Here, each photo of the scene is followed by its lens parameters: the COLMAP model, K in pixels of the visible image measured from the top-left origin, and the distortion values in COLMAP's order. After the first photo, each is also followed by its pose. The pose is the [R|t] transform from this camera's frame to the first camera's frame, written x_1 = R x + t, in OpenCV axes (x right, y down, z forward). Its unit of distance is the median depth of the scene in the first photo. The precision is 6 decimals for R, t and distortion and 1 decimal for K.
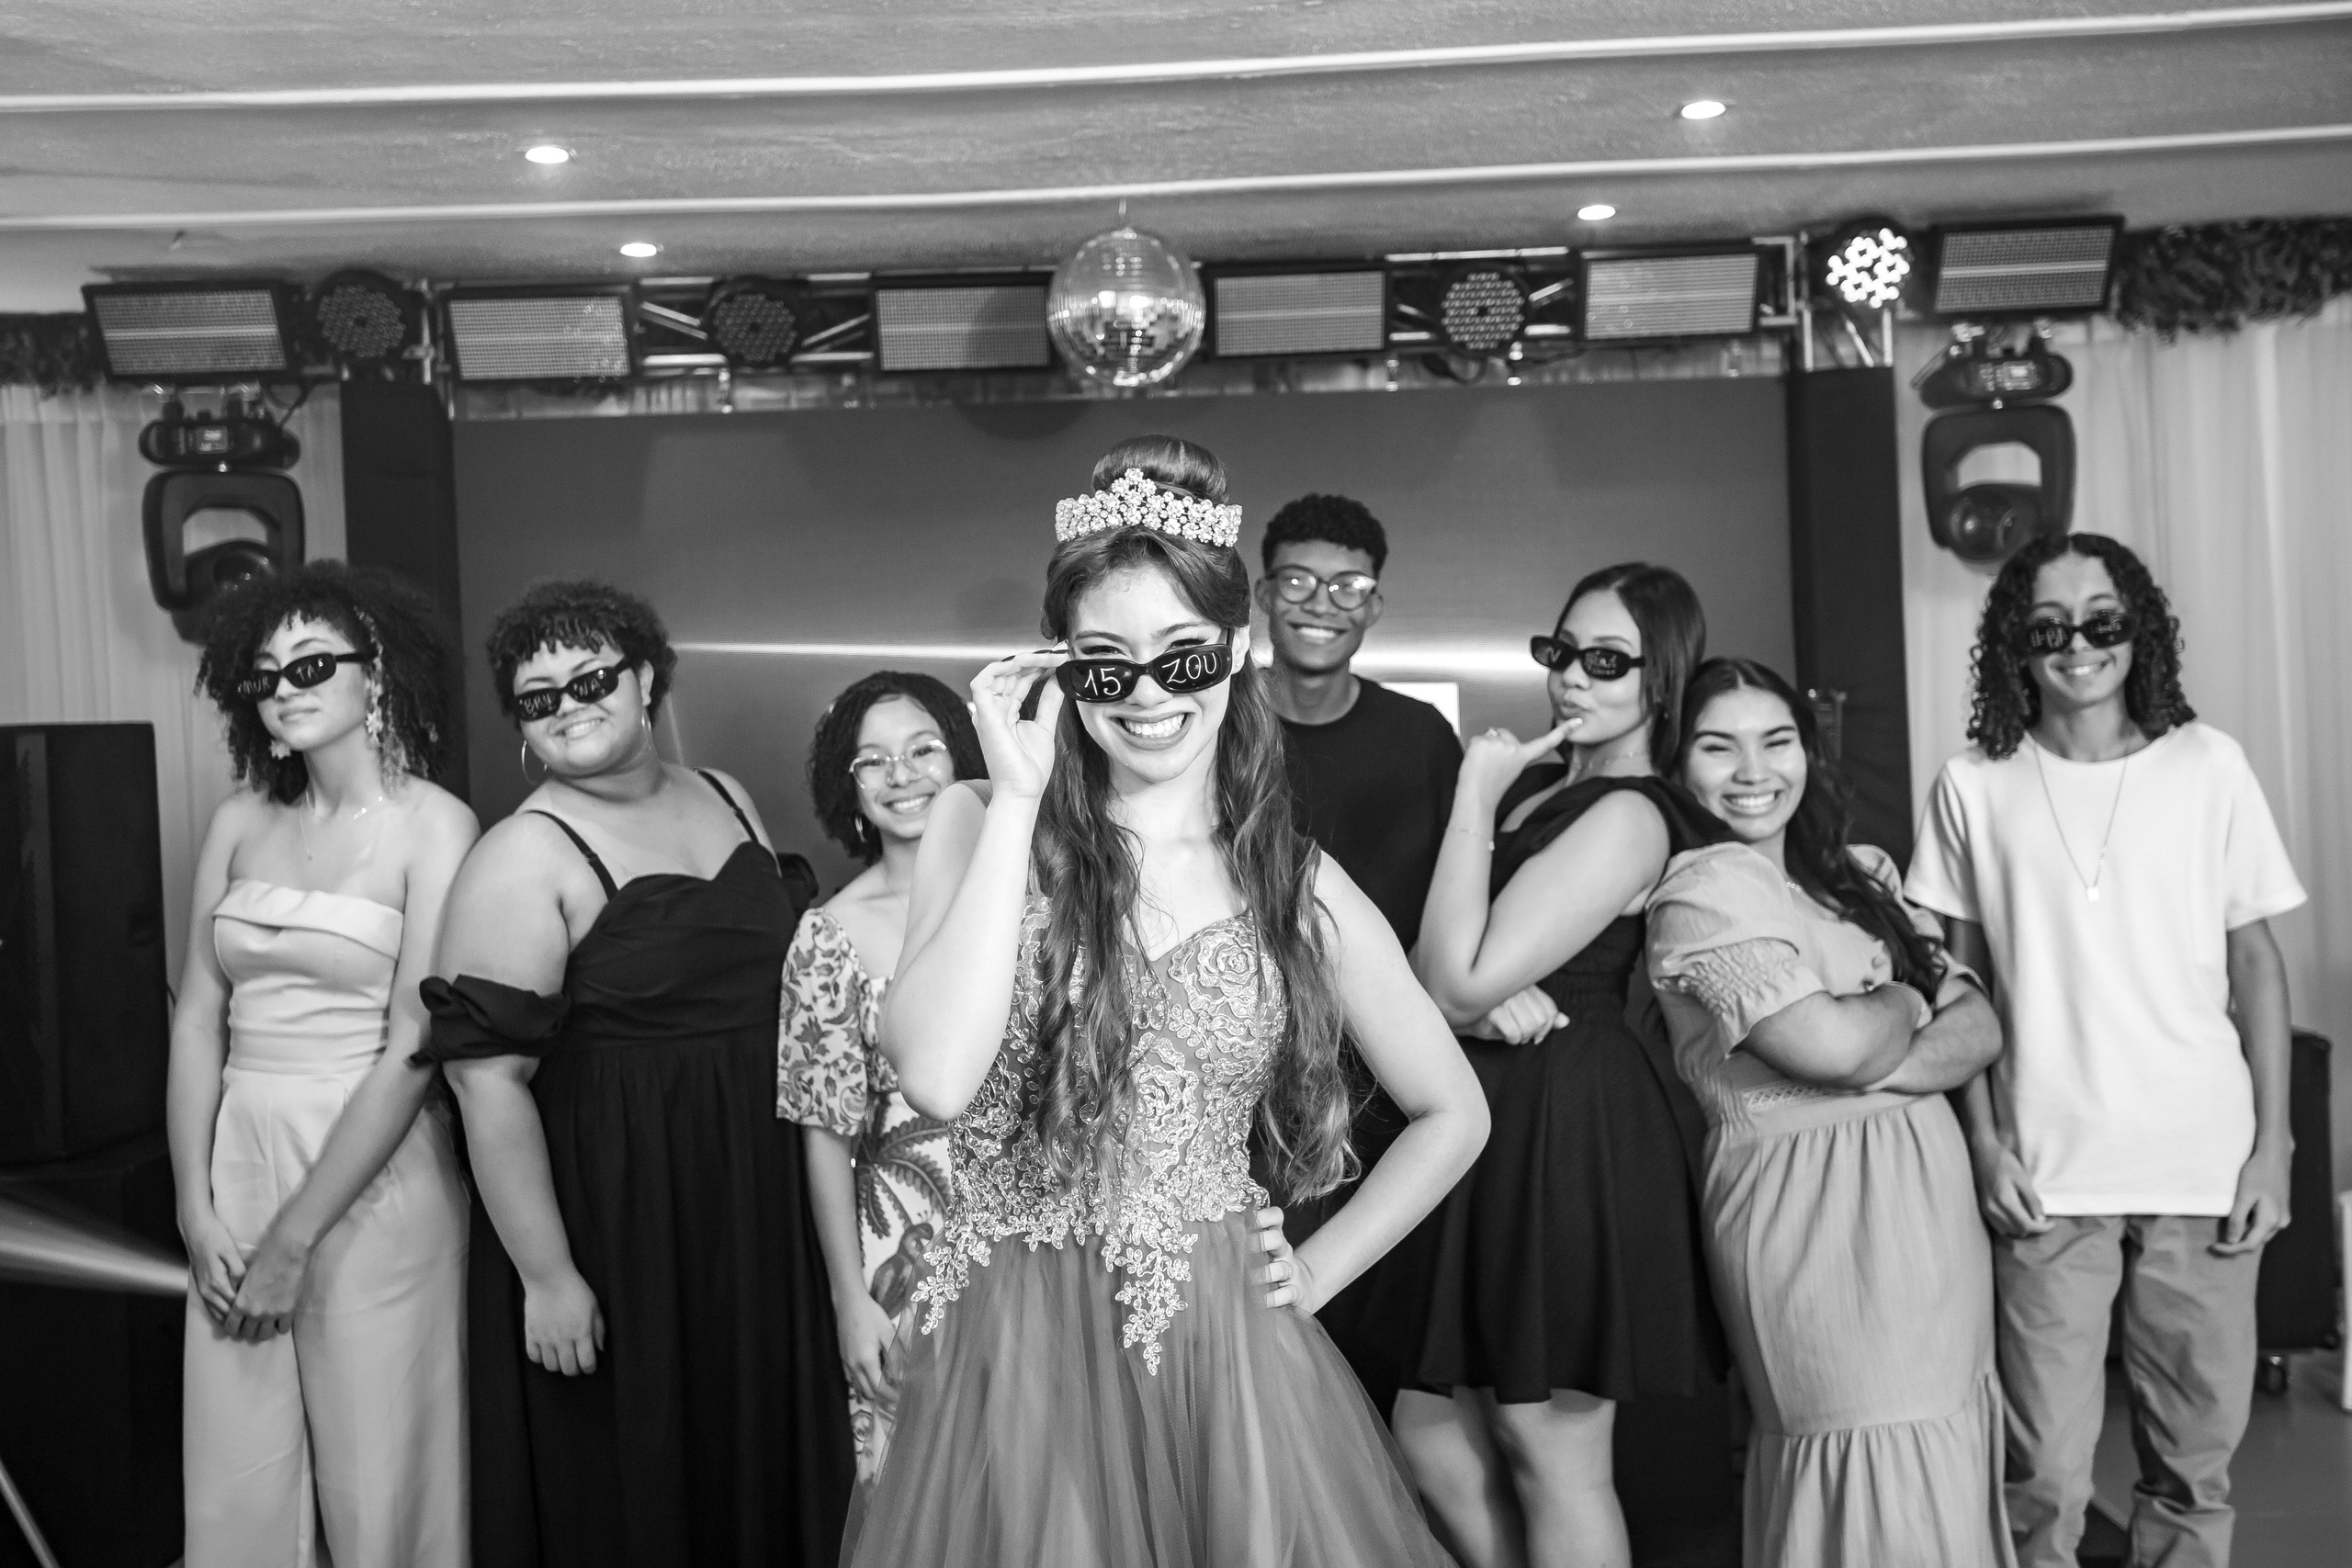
lens RADIAL K [[2456.1, 0, 1189.7], [0, 2456.1, 763.3], [0, 0, 1]] dist [0.054668, 0.000000]
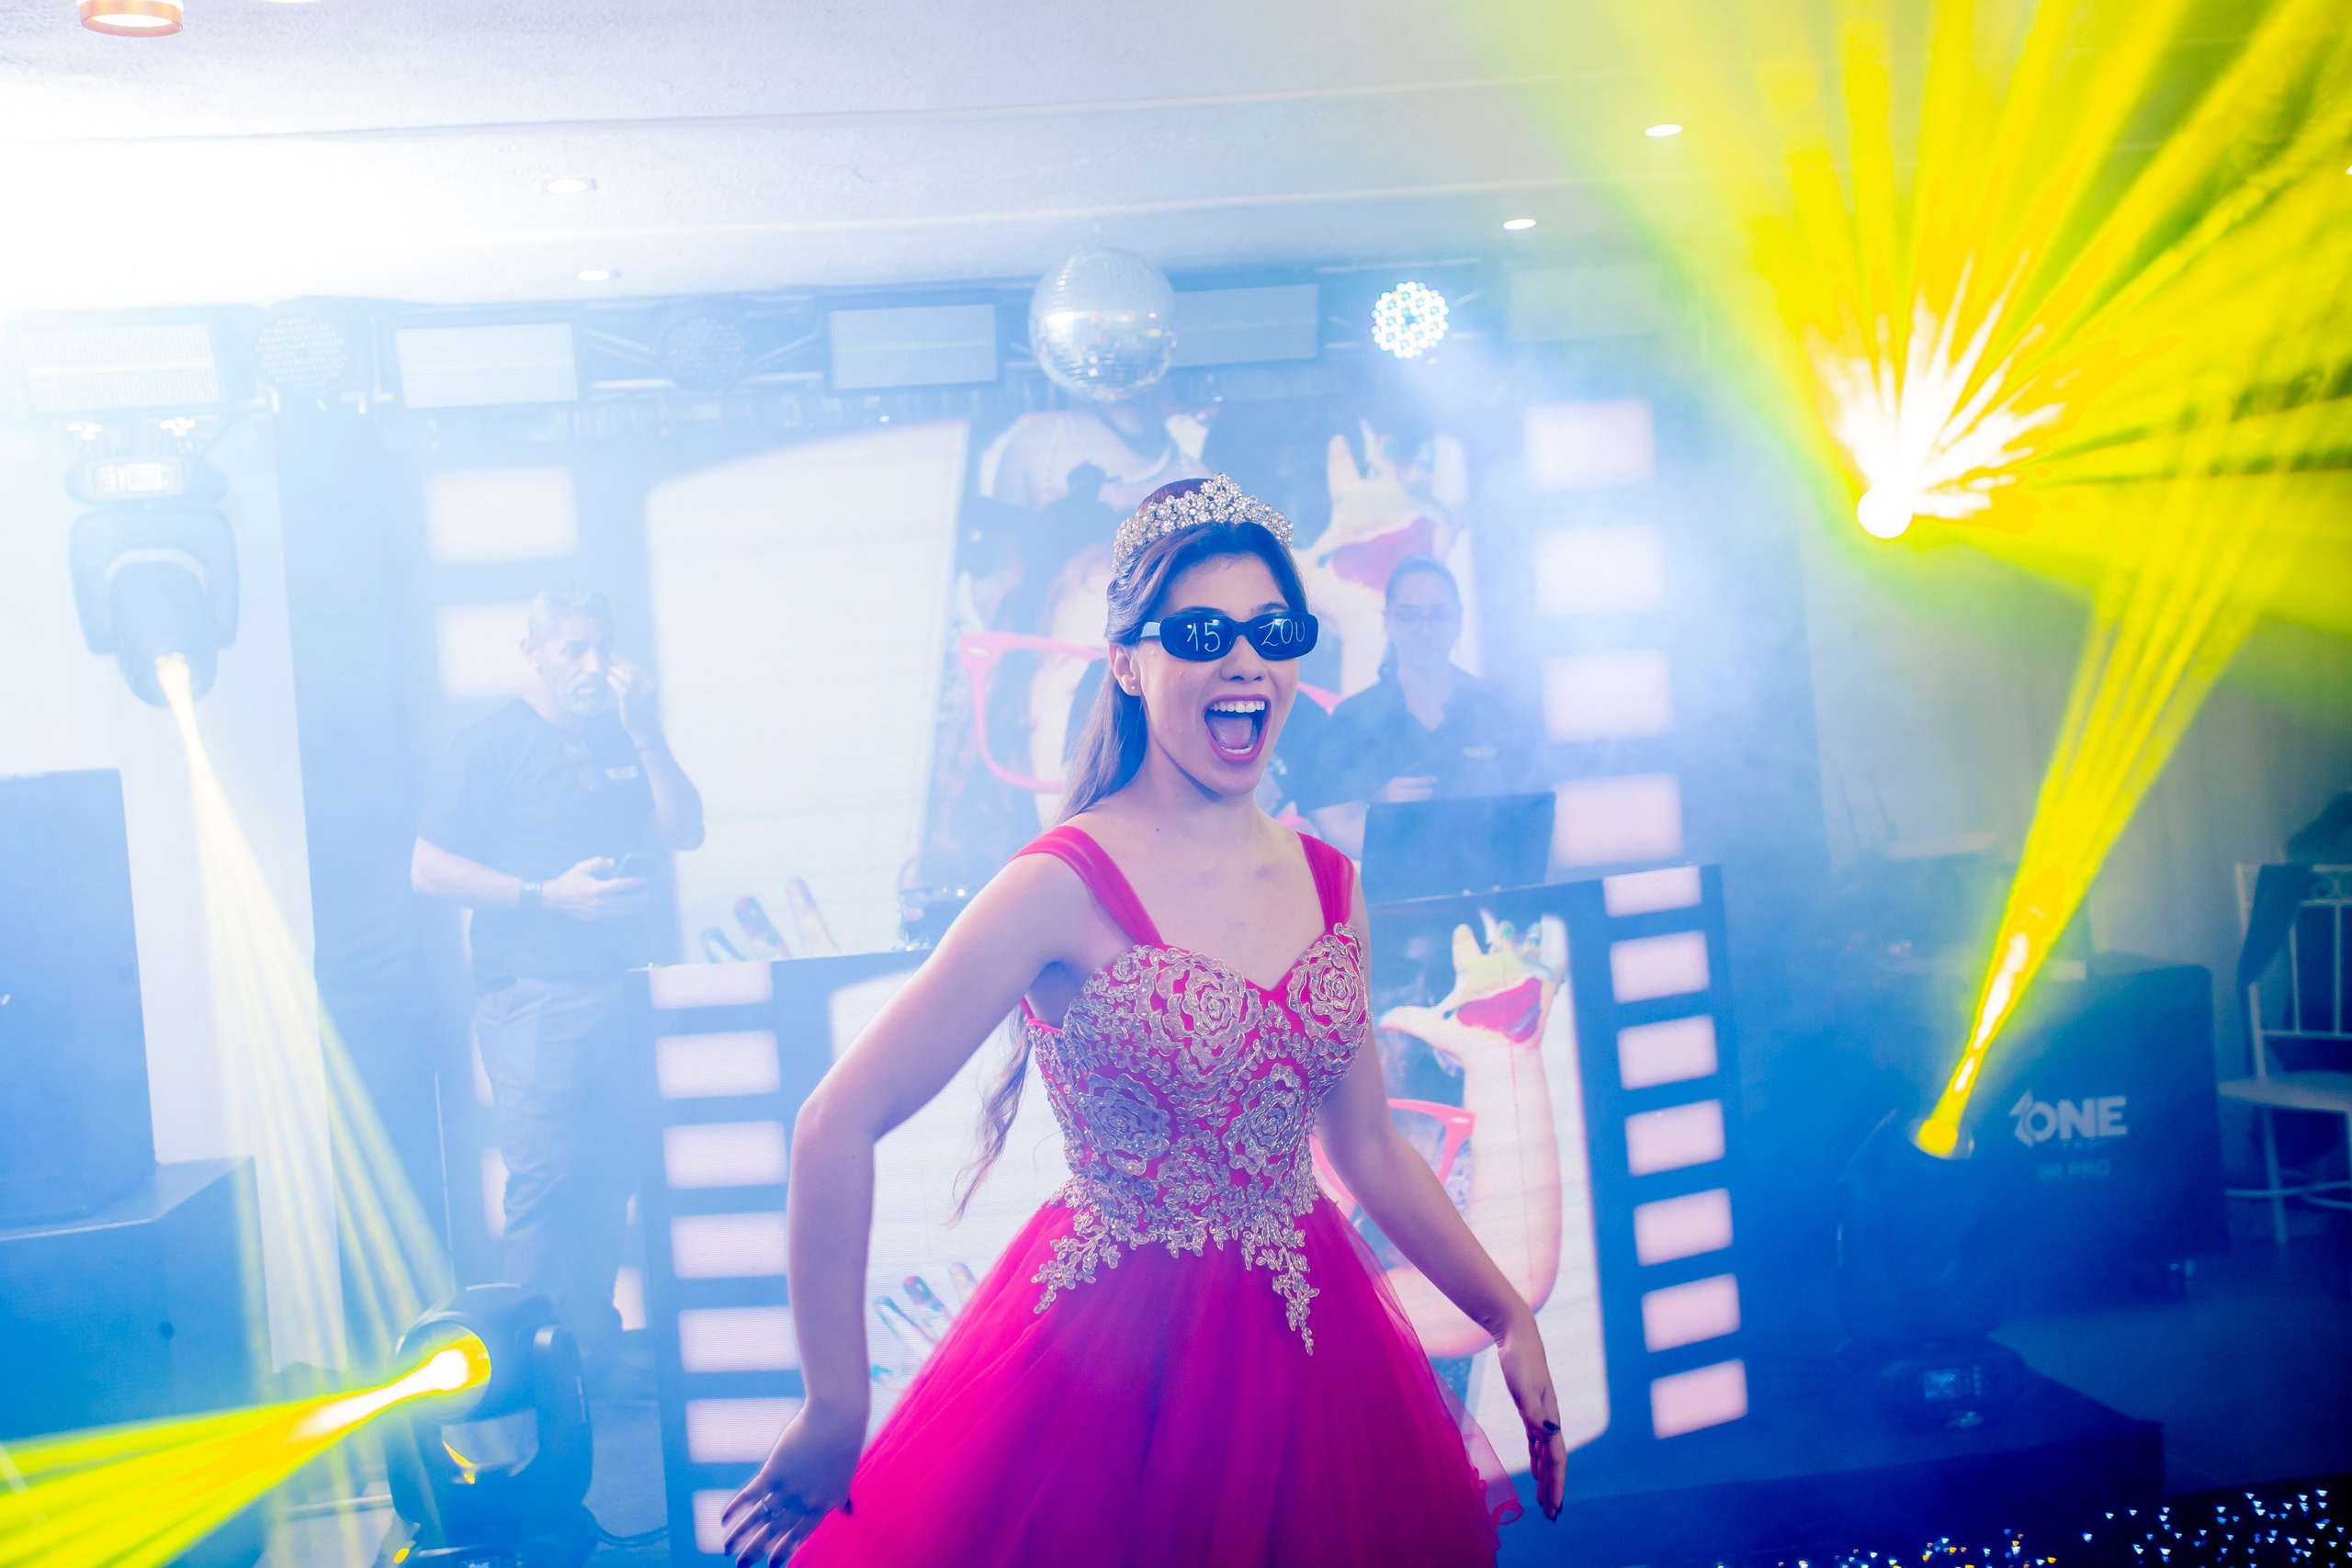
lens RADIAL K [[2532.9, 0, 1176.8], [0, 2532.9, 778.5], [0, 0, 1]] dist [0.061506, 0.000000]
pose [[0.989727, -0.044553, 0.135850, -0.133376], [0.044369, 0.999006, 0.004384, 0.001589], [-0.135910, 0.001689, 0.990720, -0.052870]]
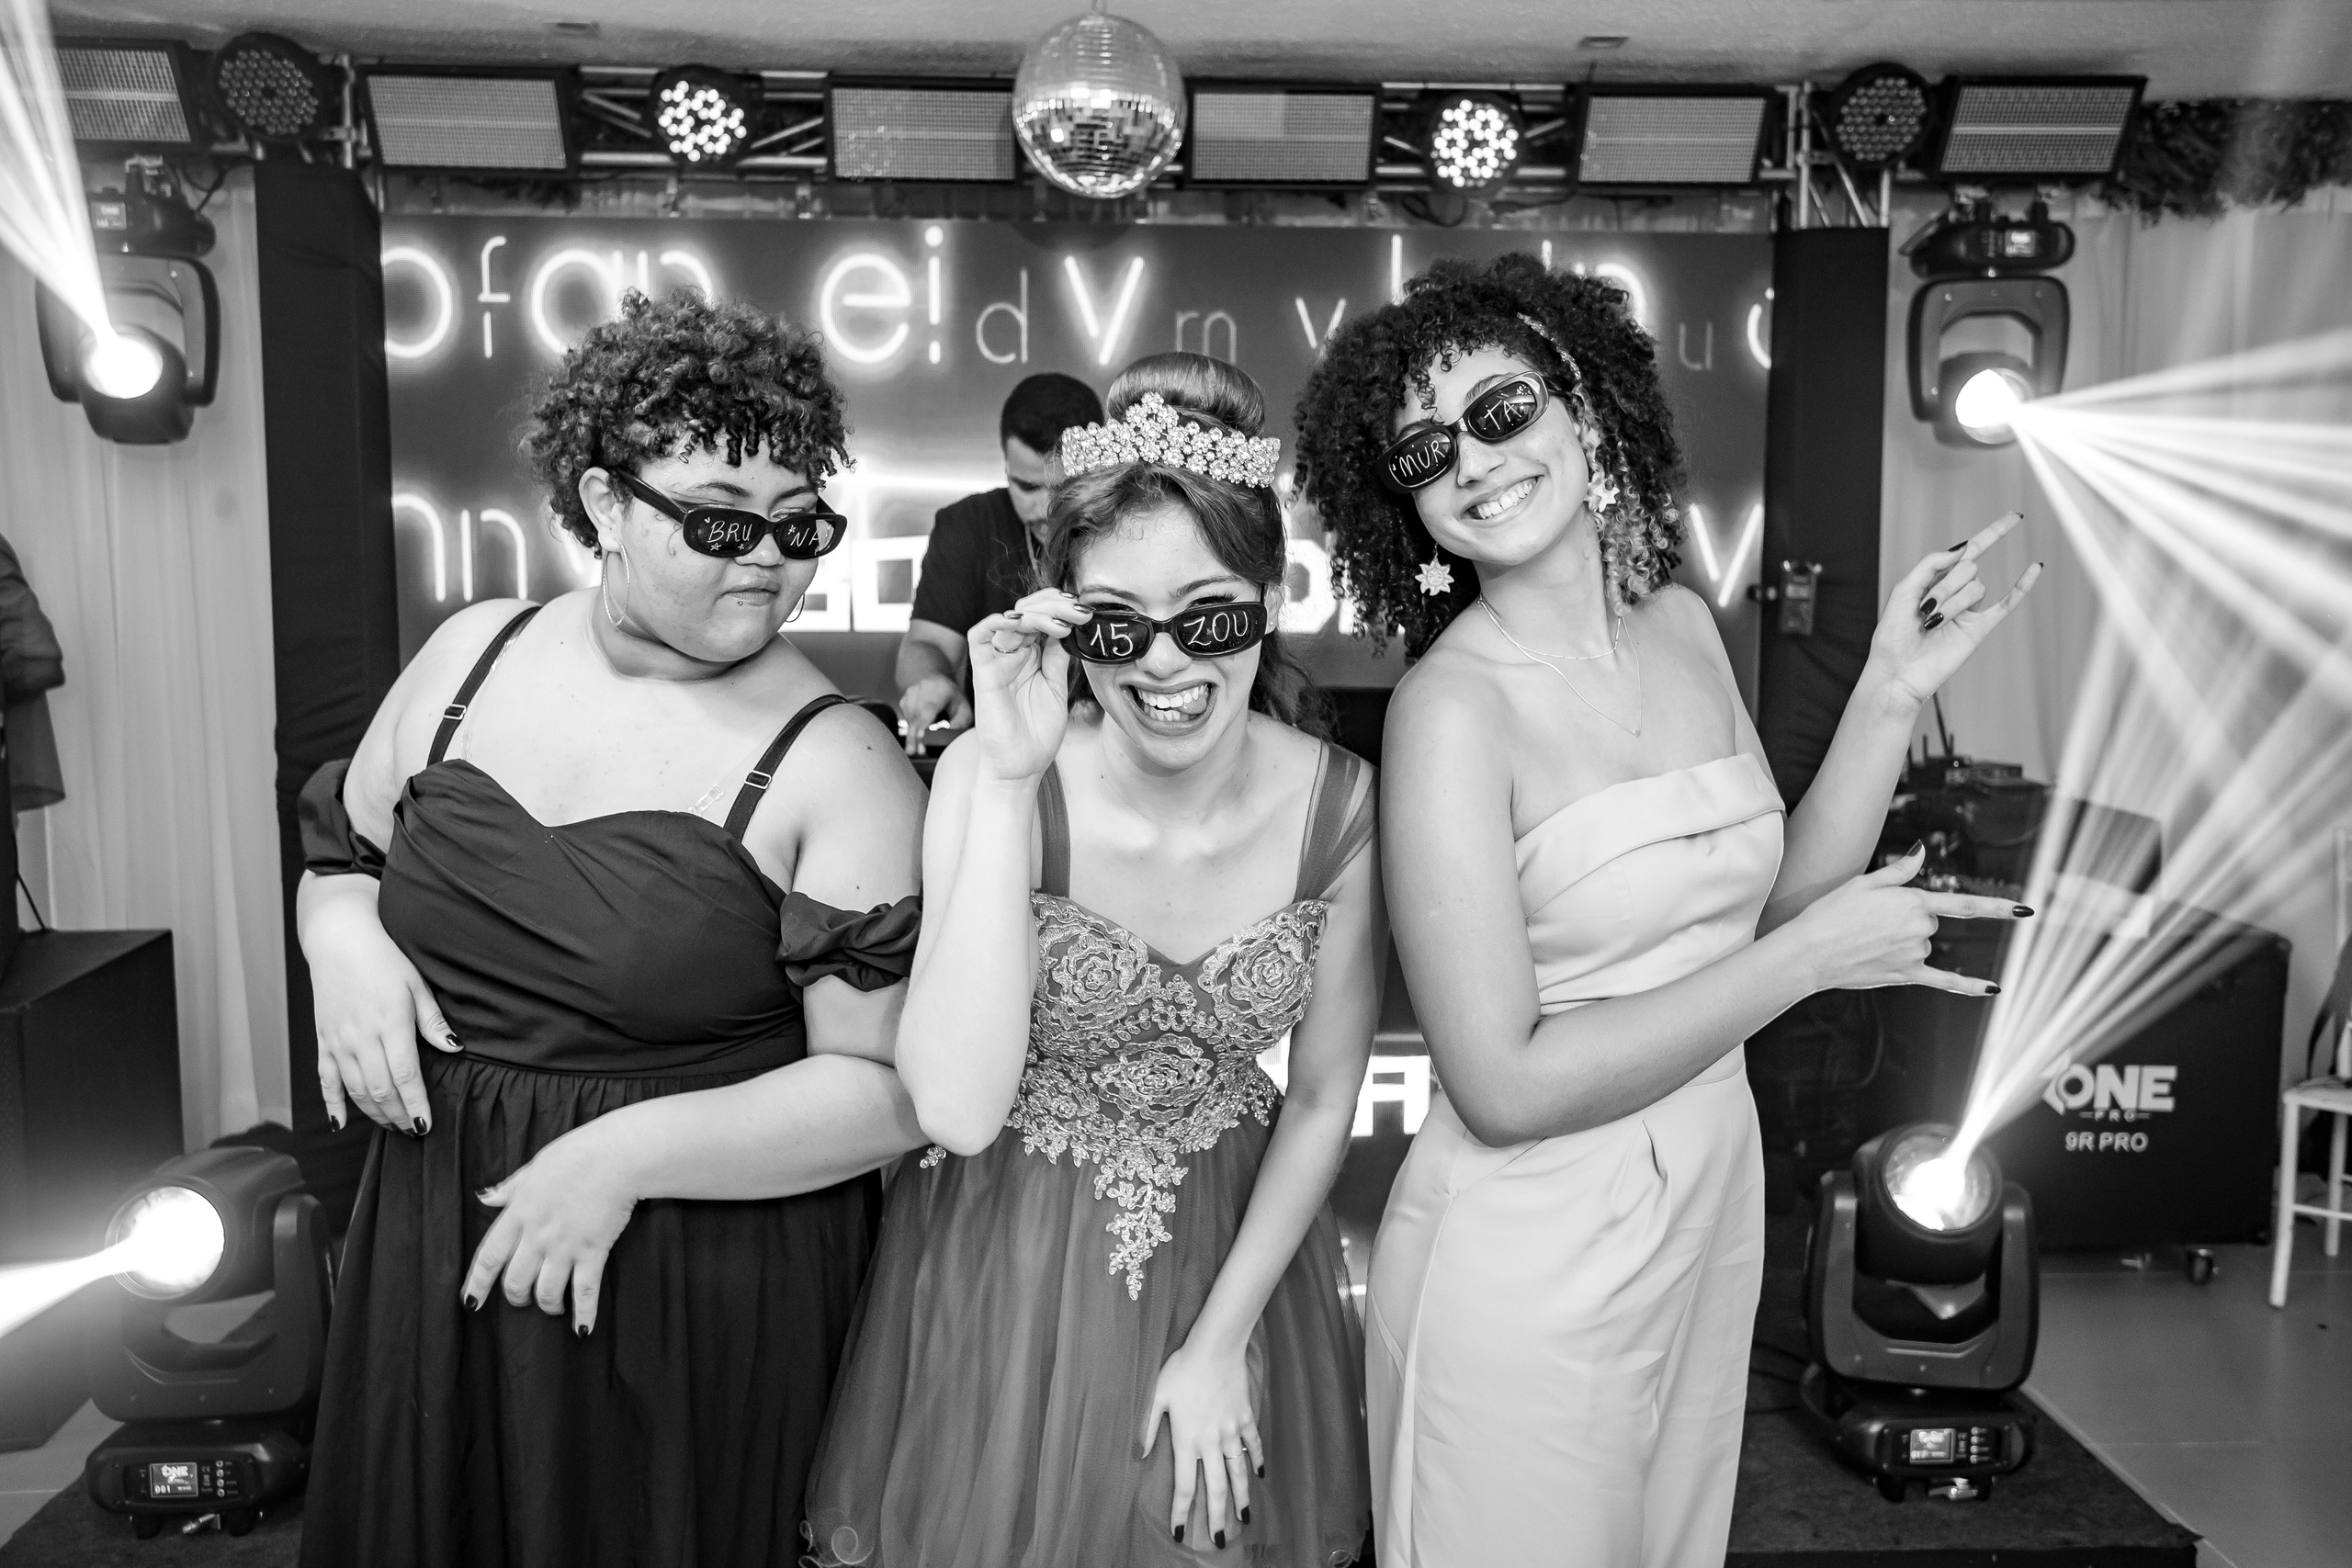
lens RADIAL K [[1935.4, 0, 1181.4], [0, 1935.4, 776.4], [0, 0, 1]] dist [-0.009574, 0.059709]
pose [[0.998571, 0.039183, 0.036327, -0.010981], [-0.042316, 0.995048, 0.089936, -0.004004], [-0.032624, -0.091345, 0.995285, 0.239002]]
